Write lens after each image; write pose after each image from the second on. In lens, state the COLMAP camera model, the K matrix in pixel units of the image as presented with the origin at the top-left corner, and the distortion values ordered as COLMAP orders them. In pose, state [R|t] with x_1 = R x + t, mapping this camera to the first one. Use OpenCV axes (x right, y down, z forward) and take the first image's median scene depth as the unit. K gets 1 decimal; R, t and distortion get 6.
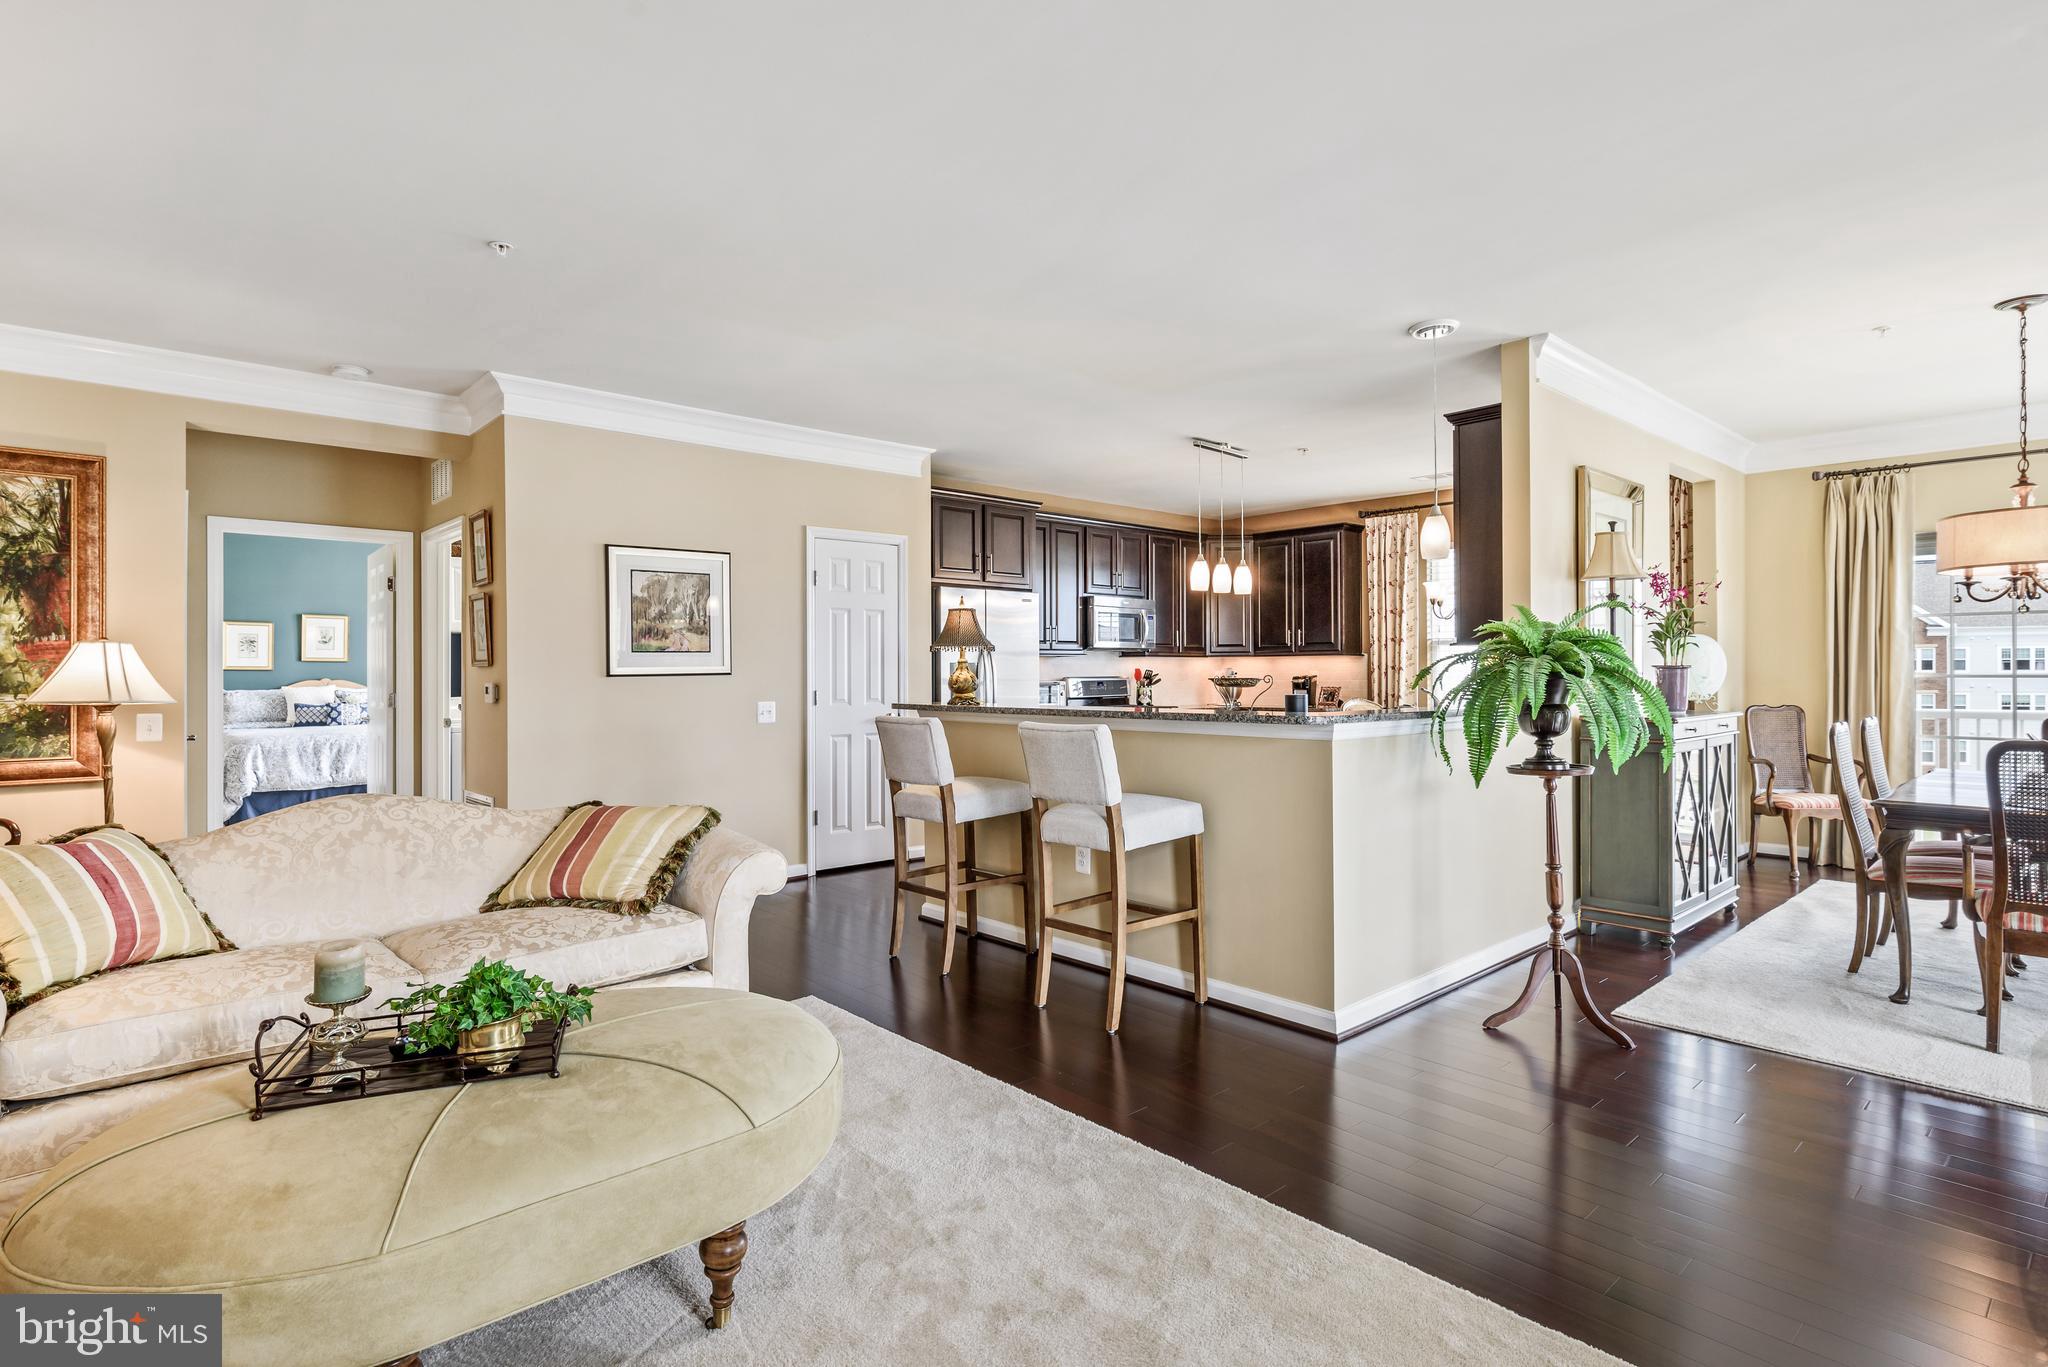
lens RADIAL K [[1029.2, 0, 1024.0], [0, 1029.2, 683.5], [0, 0, 1]] dist [-0.002640, -0.001226]
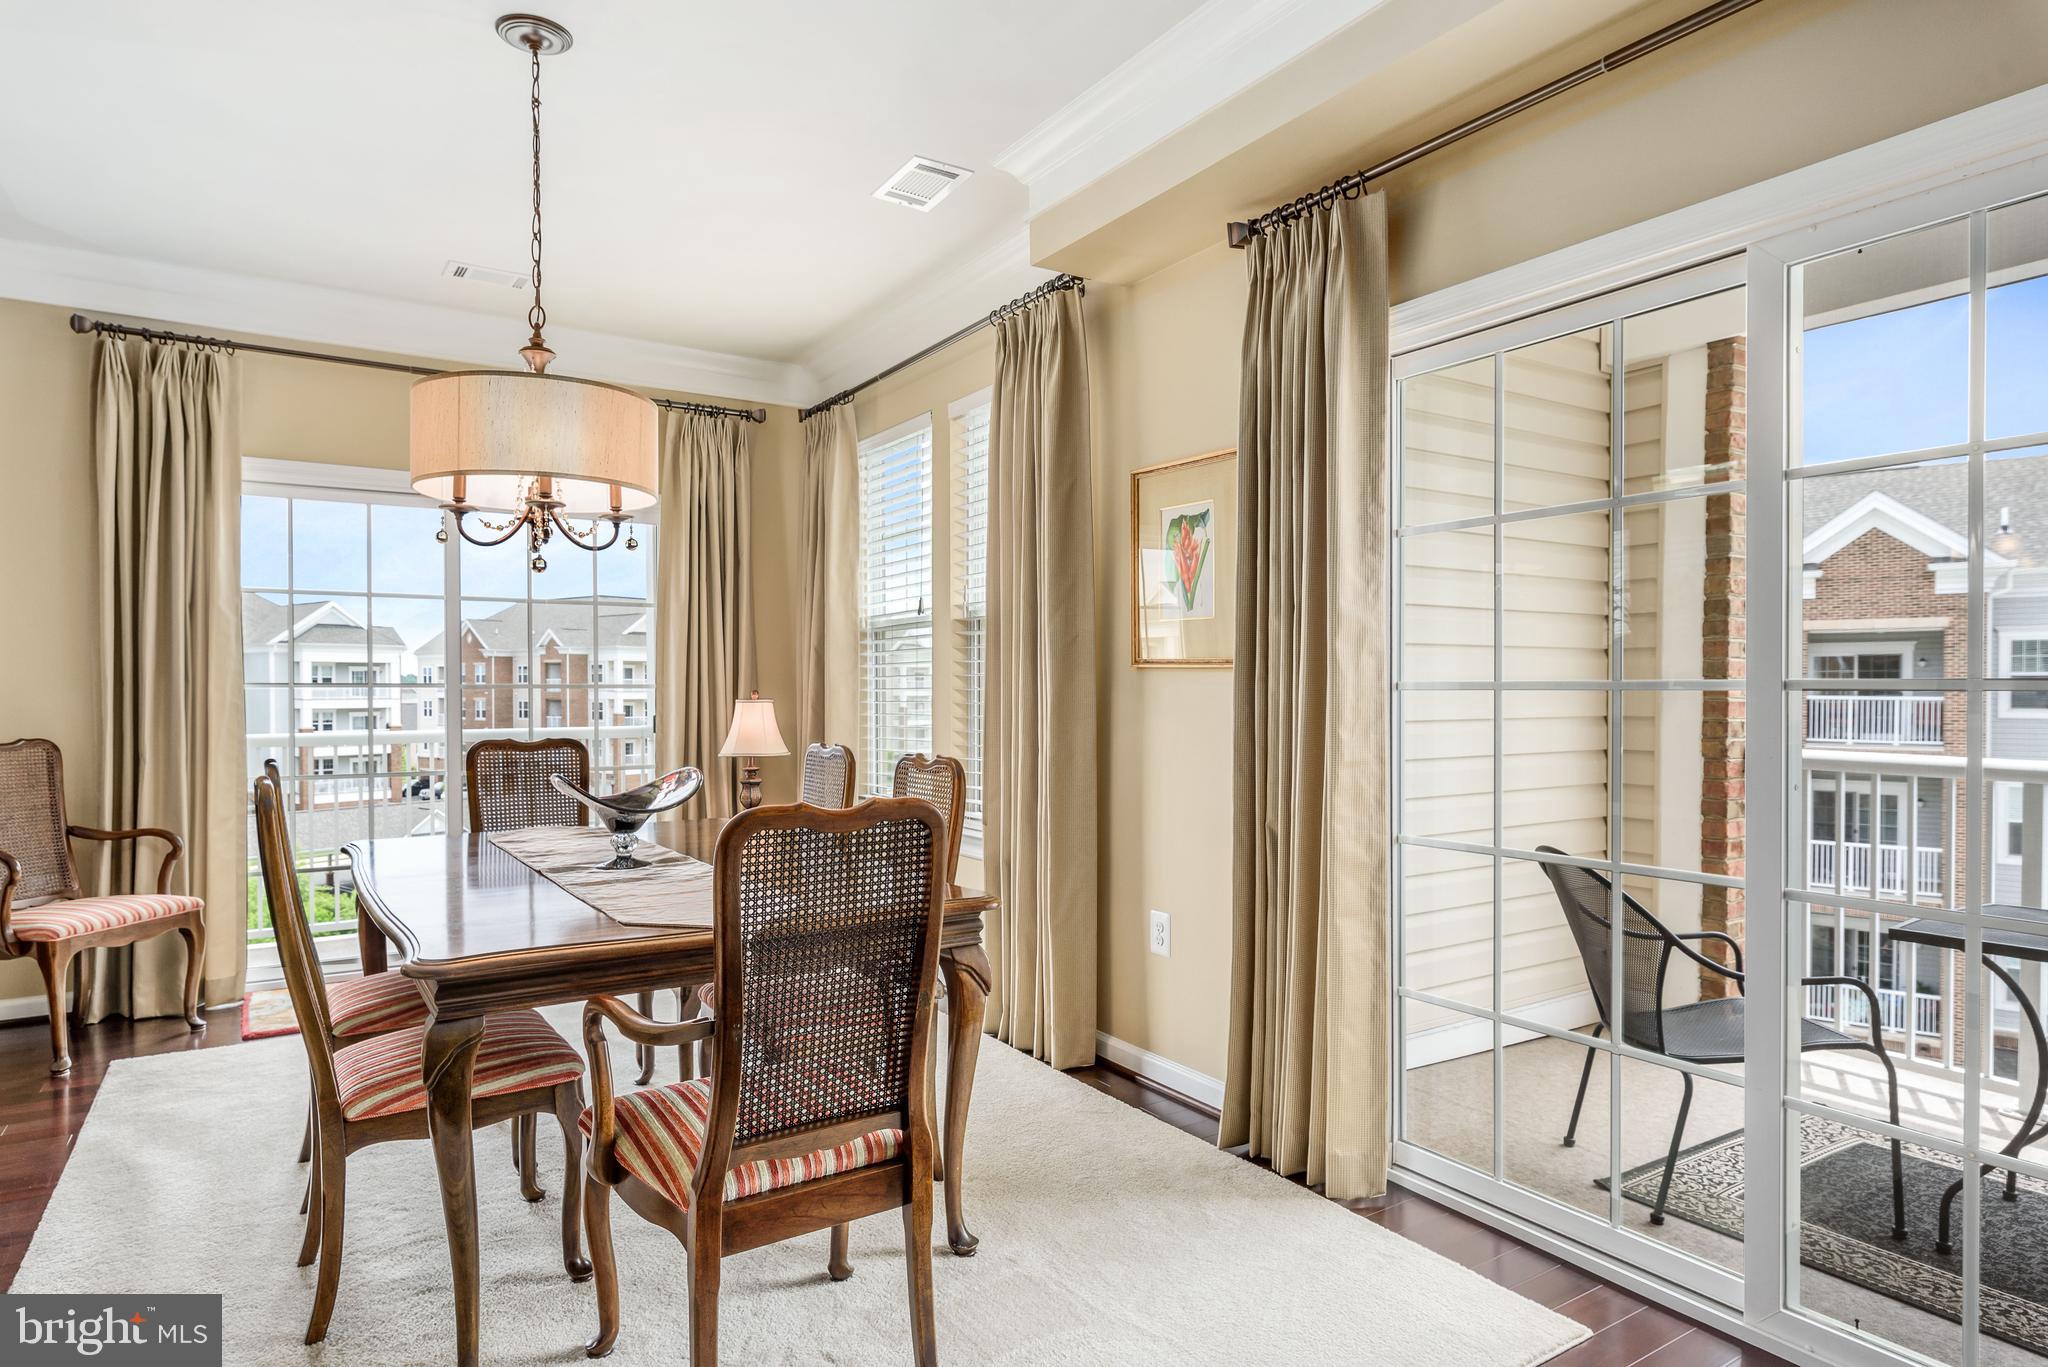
lens RADIAL K [[1157.4, 0, 1032.7], [0, 1157.4, 693.0], [0, 0, 1]] dist [-0.005342, -0.001989]
pose [[0.152174, -0.001207, 0.988353, 0.268922], [0.009280, 0.999957, -0.000207, 0.002849], [-0.988310, 0.009203, 0.152179, 0.455482]]
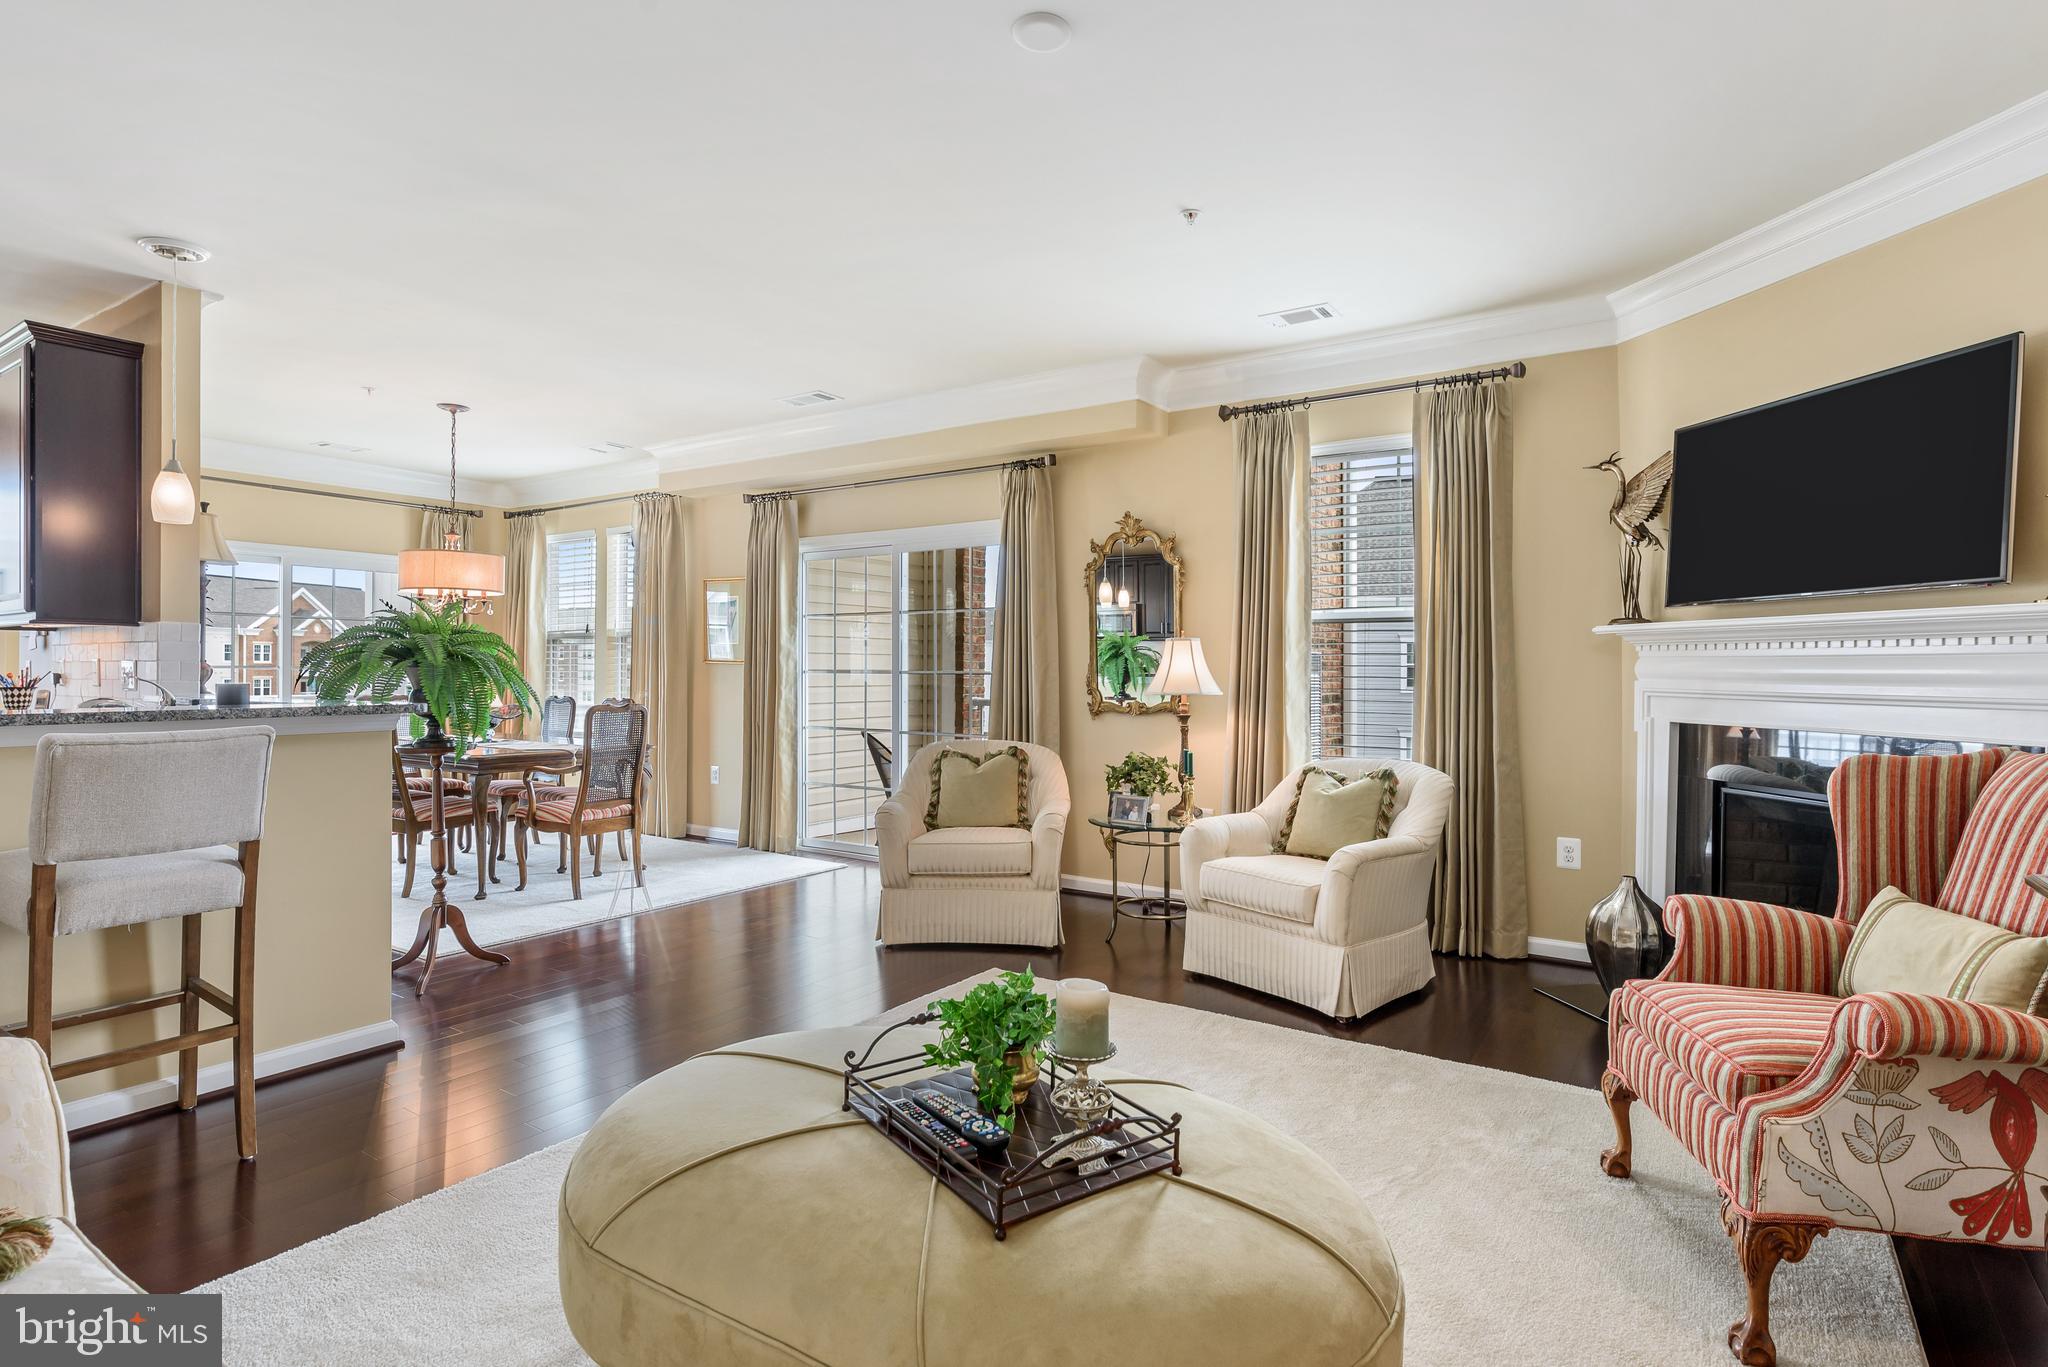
lens RADIAL K [[1029.2, 0, 1024.0], [0, 1029.2, 683.5], [0, 0, 1]] dist [-0.002640, -0.001226]
pose [[-0.240489, -0.008167, 0.970617, -0.457926], [0.003754, 0.999949, 0.009344, 0.005108], [-0.970645, 0.005891, -0.240447, 0.417461]]
